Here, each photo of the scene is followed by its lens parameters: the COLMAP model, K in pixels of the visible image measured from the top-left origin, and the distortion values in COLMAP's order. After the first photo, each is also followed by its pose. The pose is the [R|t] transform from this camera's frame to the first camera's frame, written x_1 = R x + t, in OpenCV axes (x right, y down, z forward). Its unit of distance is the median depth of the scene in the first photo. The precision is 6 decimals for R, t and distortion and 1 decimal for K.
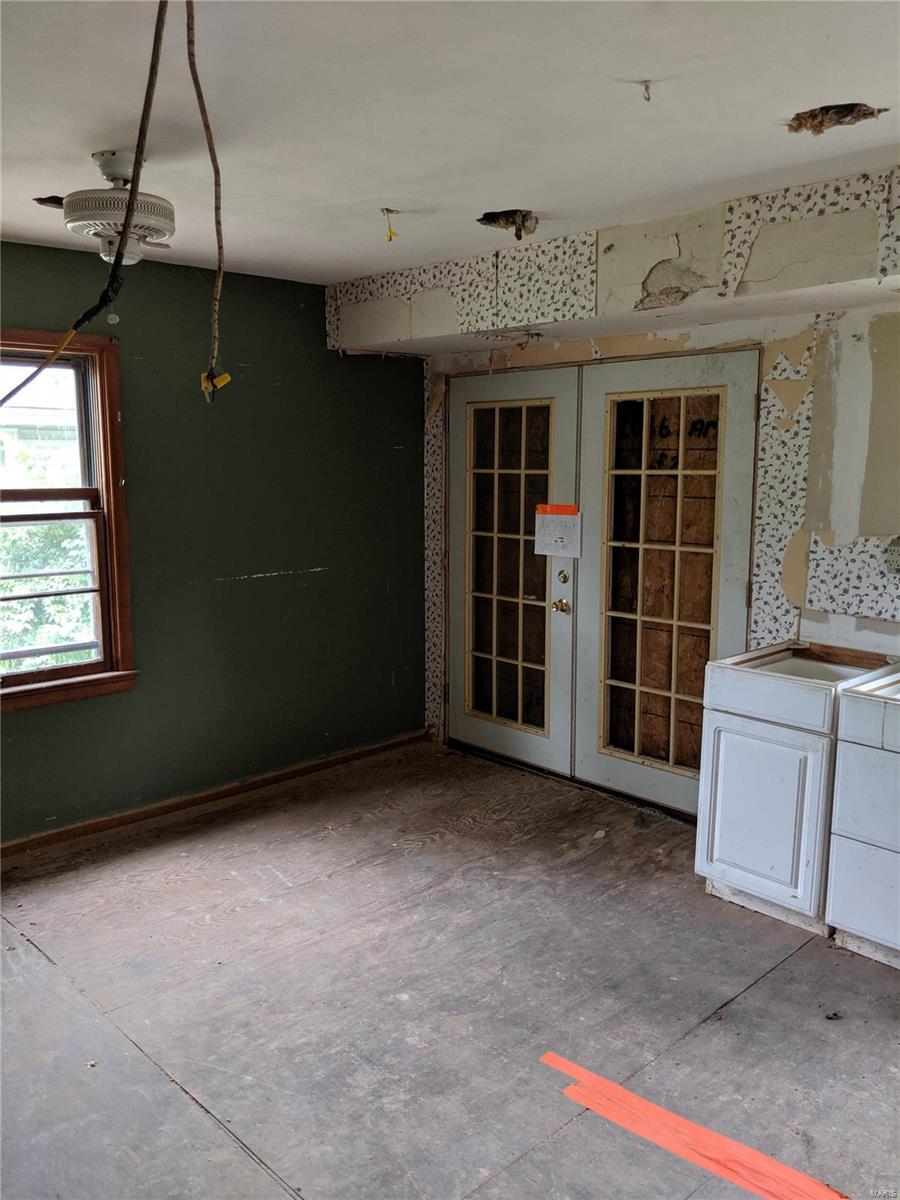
lens RADIAL K [[972.2, 0, 452.1], [0, 972.2, 596.0], [0, 0, 1]] dist [0.031641, -0.068332]
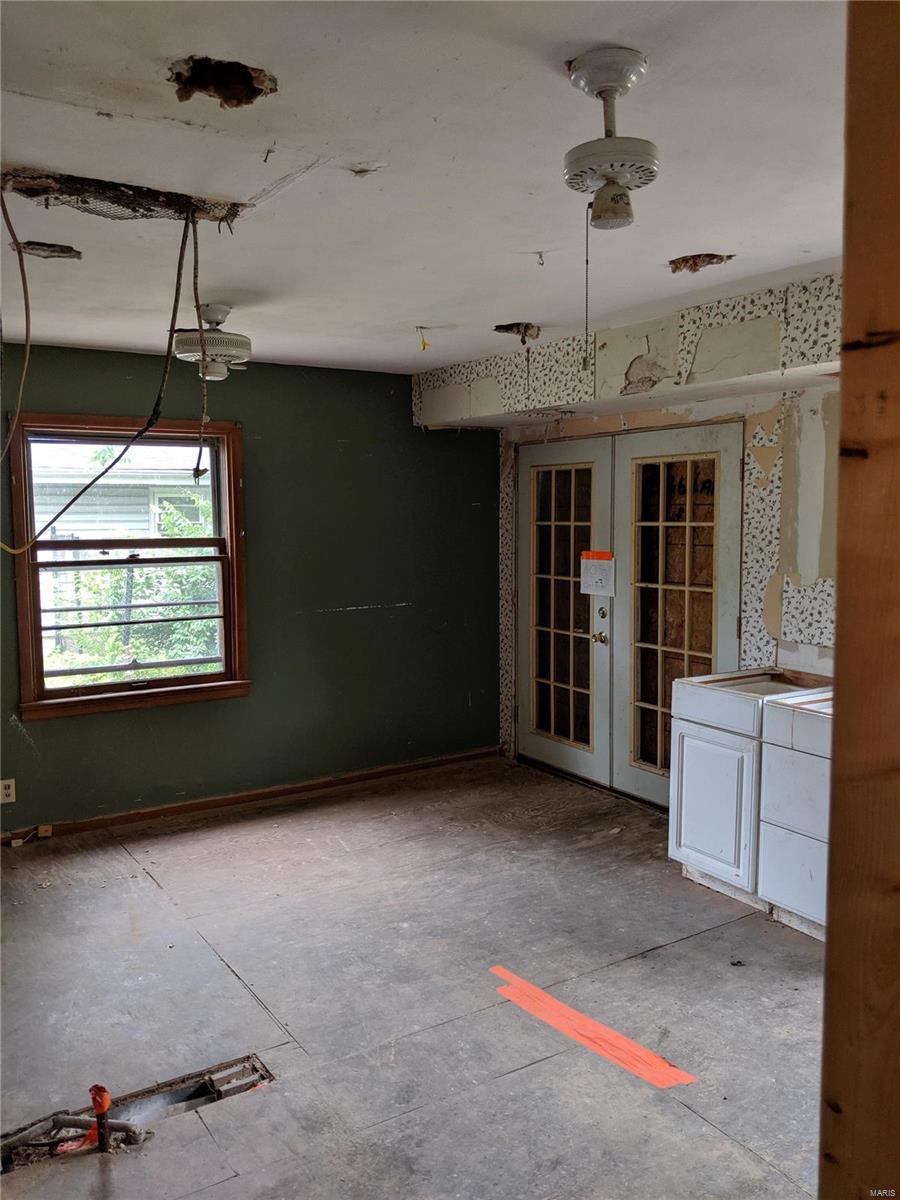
lens RADIAL K [[972.2, 0, 461.7], [0, 972.2, 593.0], [0, 0, 1]] dist [0.031641, -0.068332]
pose [[0.982724, 0.009994, -0.184808, 0.214059], [-0.020424, 0.998298, -0.054619, 0.030655], [0.183948, 0.057450, 0.981256, -0.237056]]
